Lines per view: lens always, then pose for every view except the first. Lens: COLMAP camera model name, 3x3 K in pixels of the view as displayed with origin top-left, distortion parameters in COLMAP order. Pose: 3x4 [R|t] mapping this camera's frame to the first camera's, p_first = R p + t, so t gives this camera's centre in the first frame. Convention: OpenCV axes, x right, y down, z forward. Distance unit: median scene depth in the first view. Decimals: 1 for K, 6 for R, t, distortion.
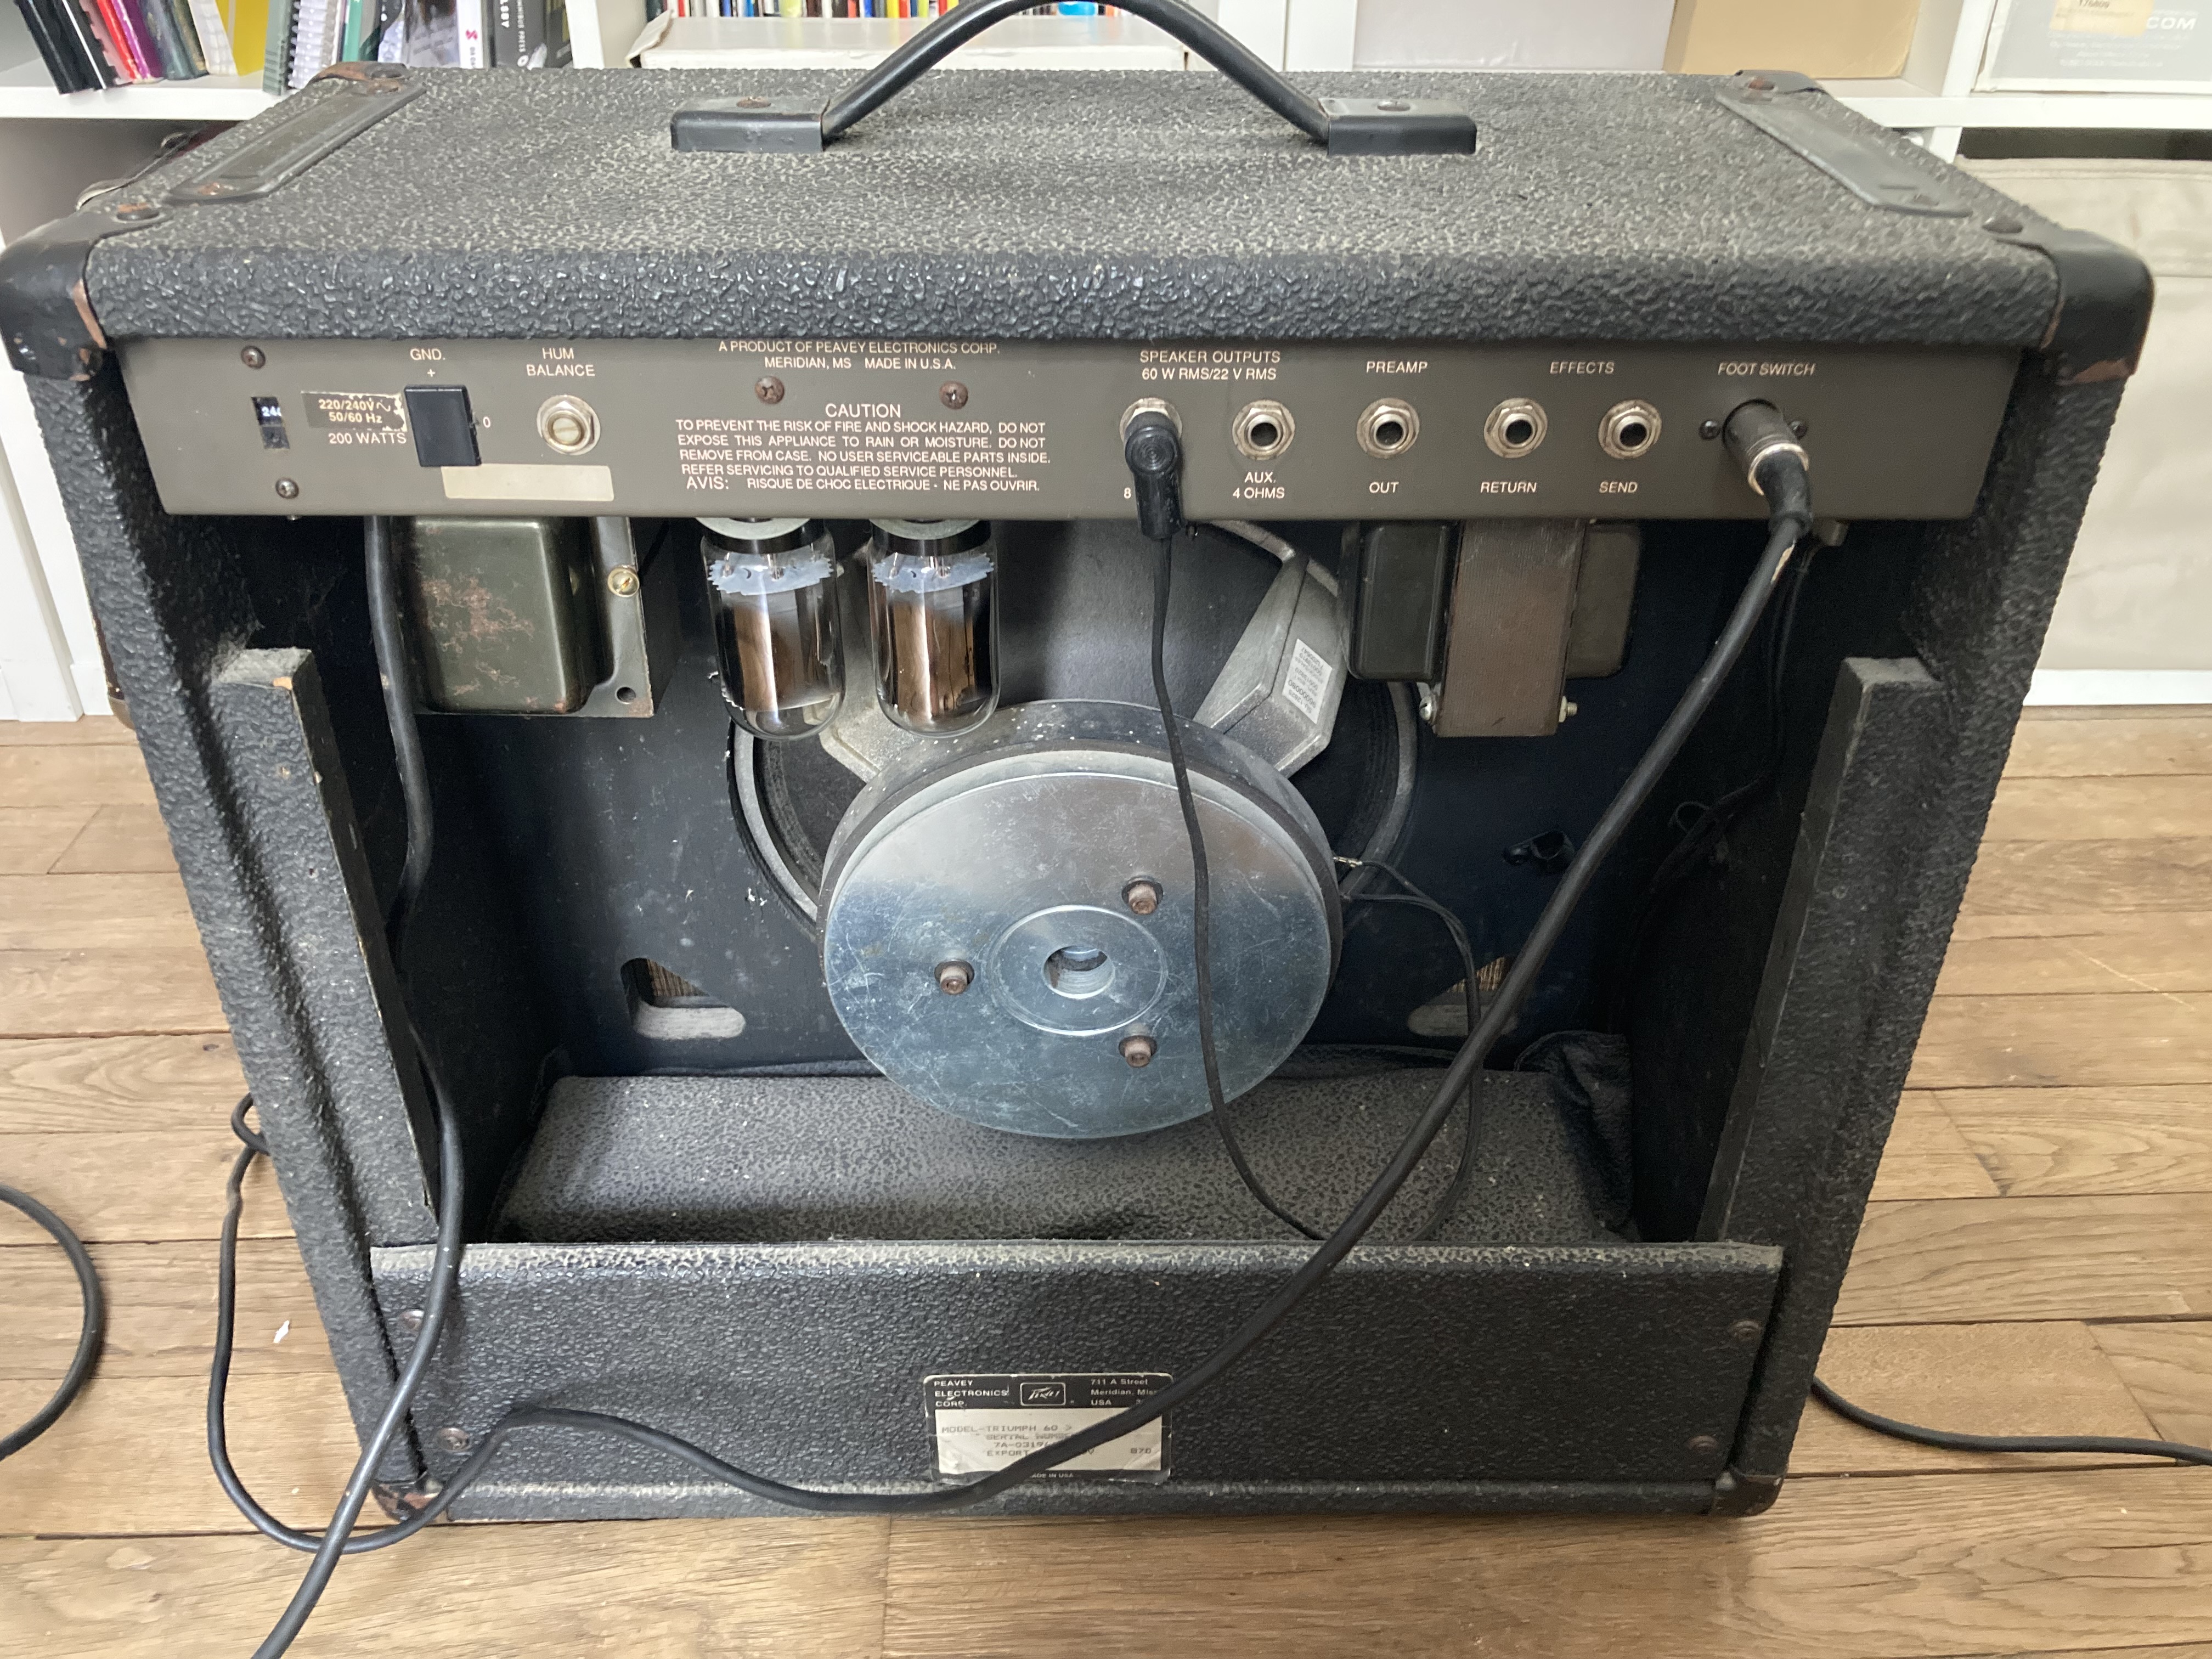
lens RADIAL K [[1811.7, 0, 1095.2], [0, 1811.7, 836.7], [0, 0, 1]] dist [0.008333, -0.014429]
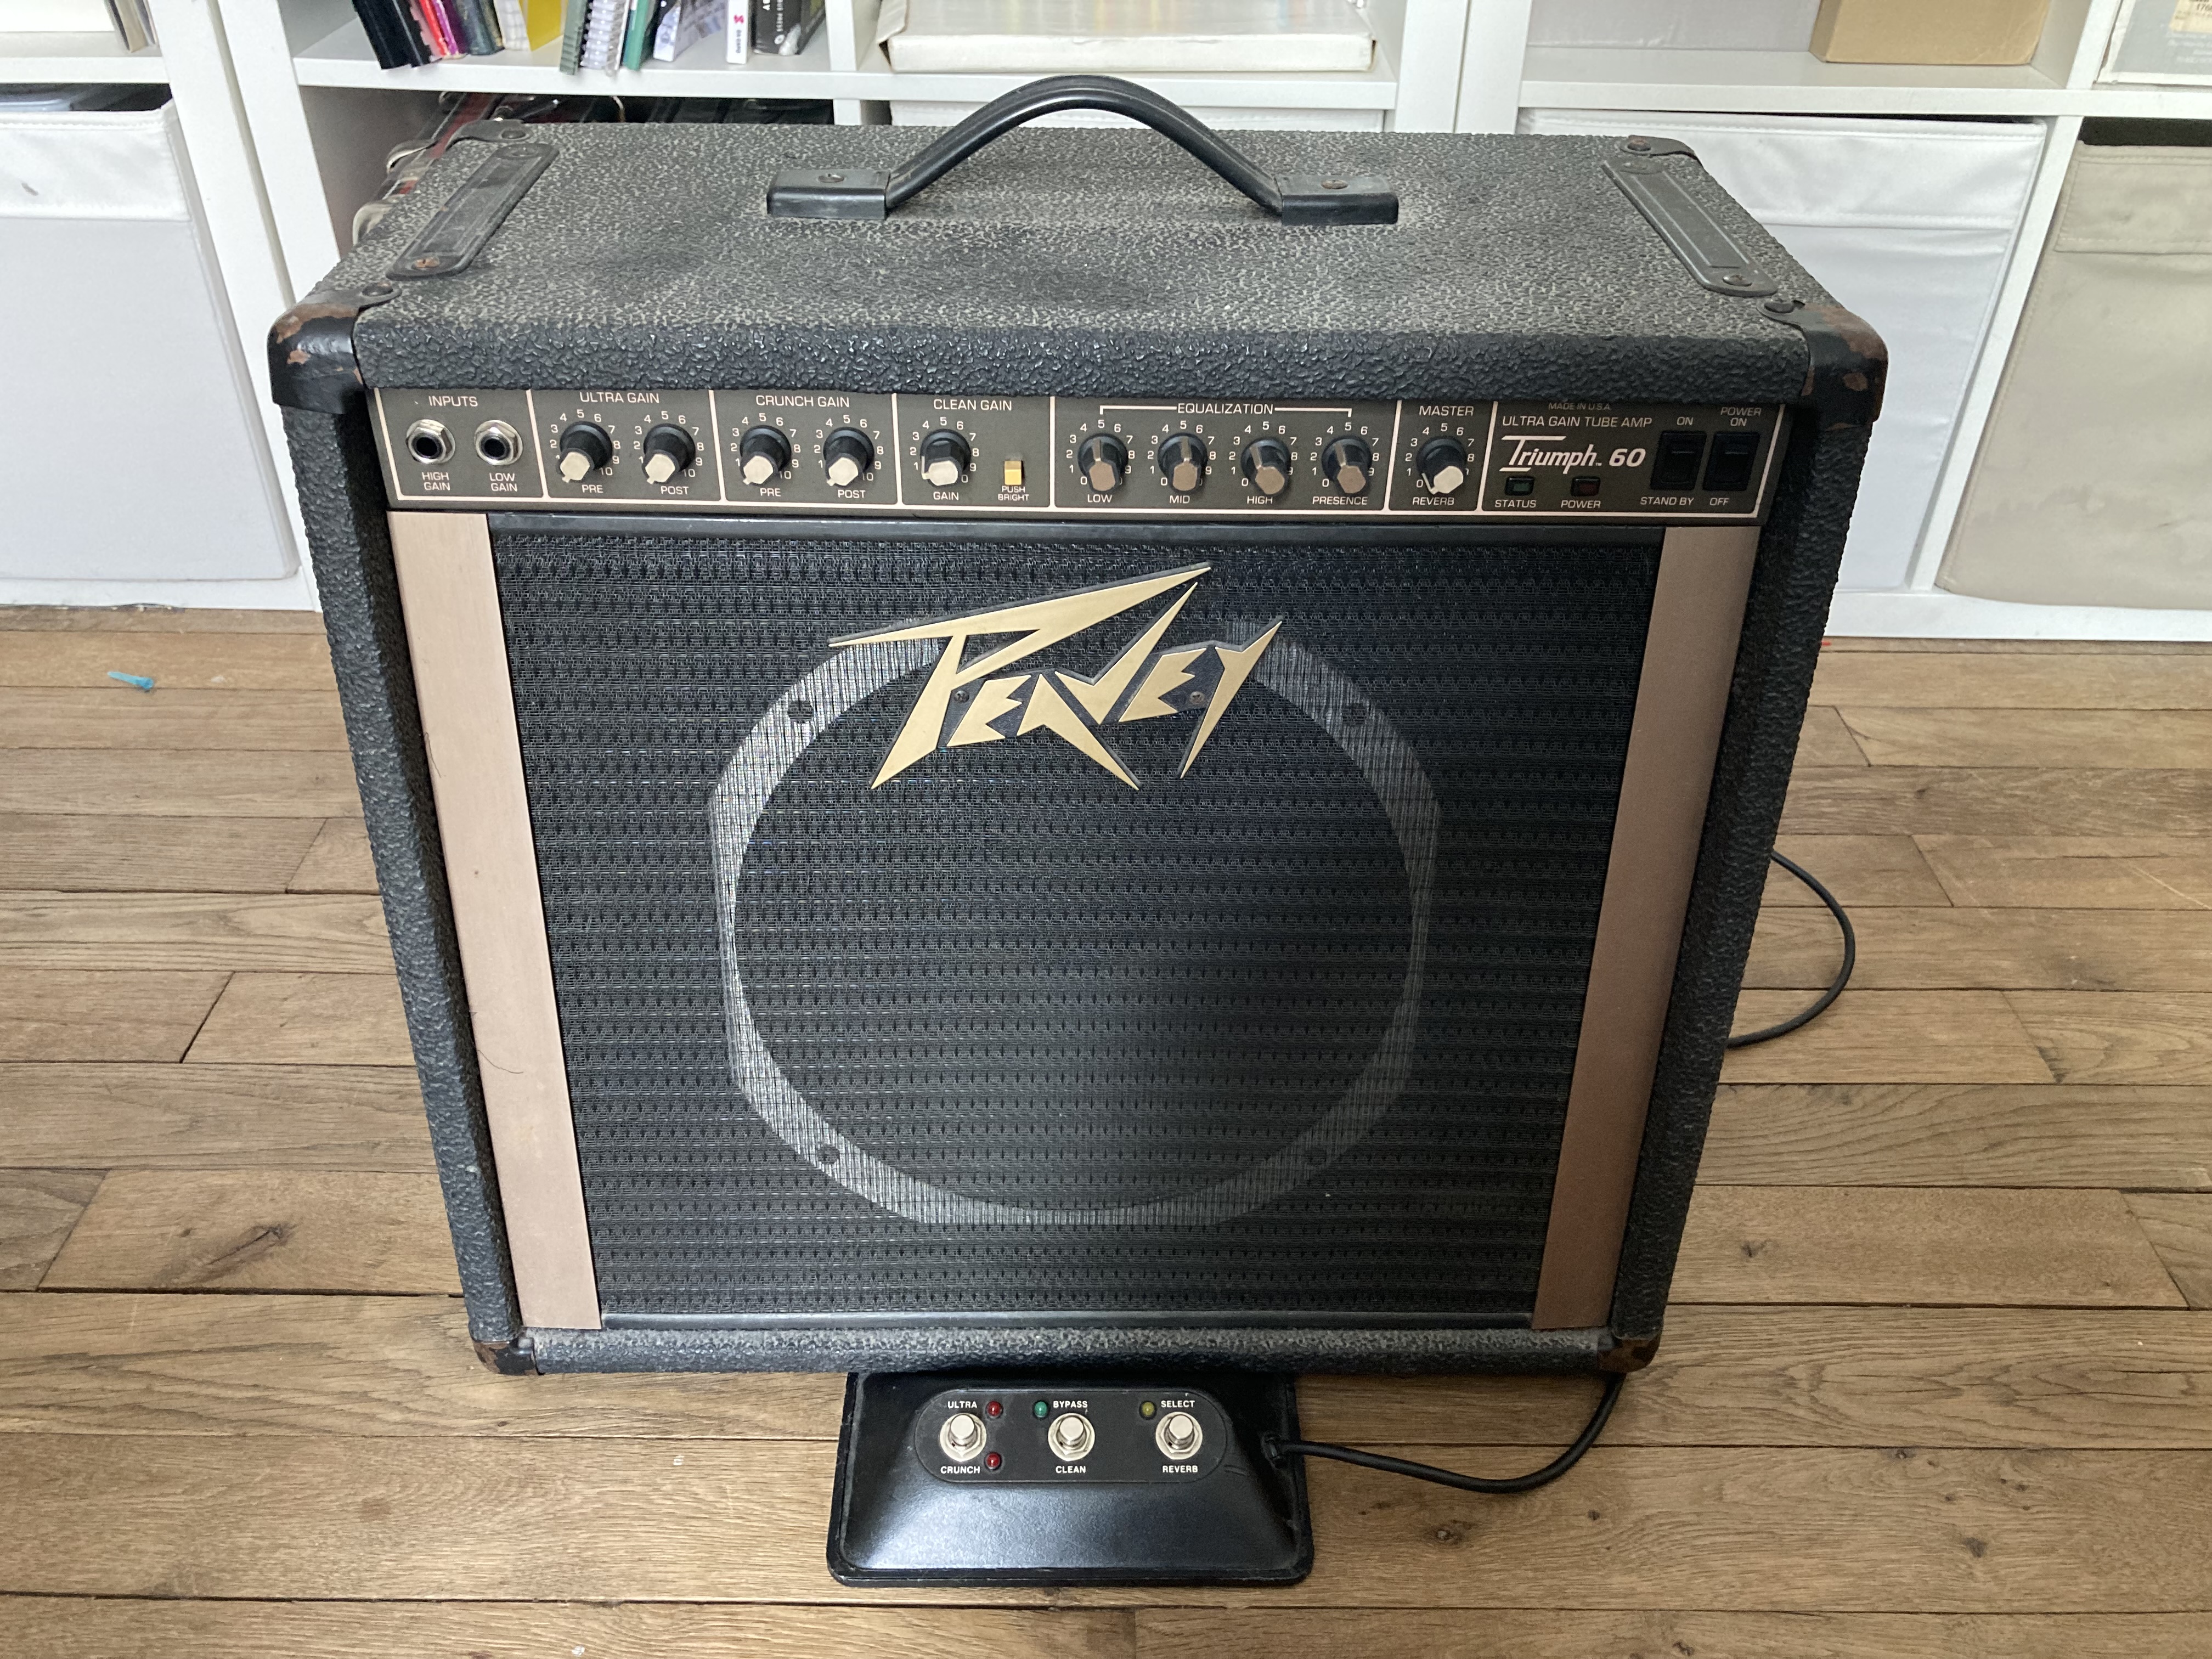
lens RADIAL K [[1811.7, 0, 1115.4], [0, 1811.7, 828.7], [0, 0, 1]] dist [0.008333, -0.014429]
pose [[0.999061, 0.028551, -0.032578, -0.061922], [-0.026335, 0.997437, 0.066523, -0.023067], [0.034394, -0.065602, 0.997253, -0.150852]]
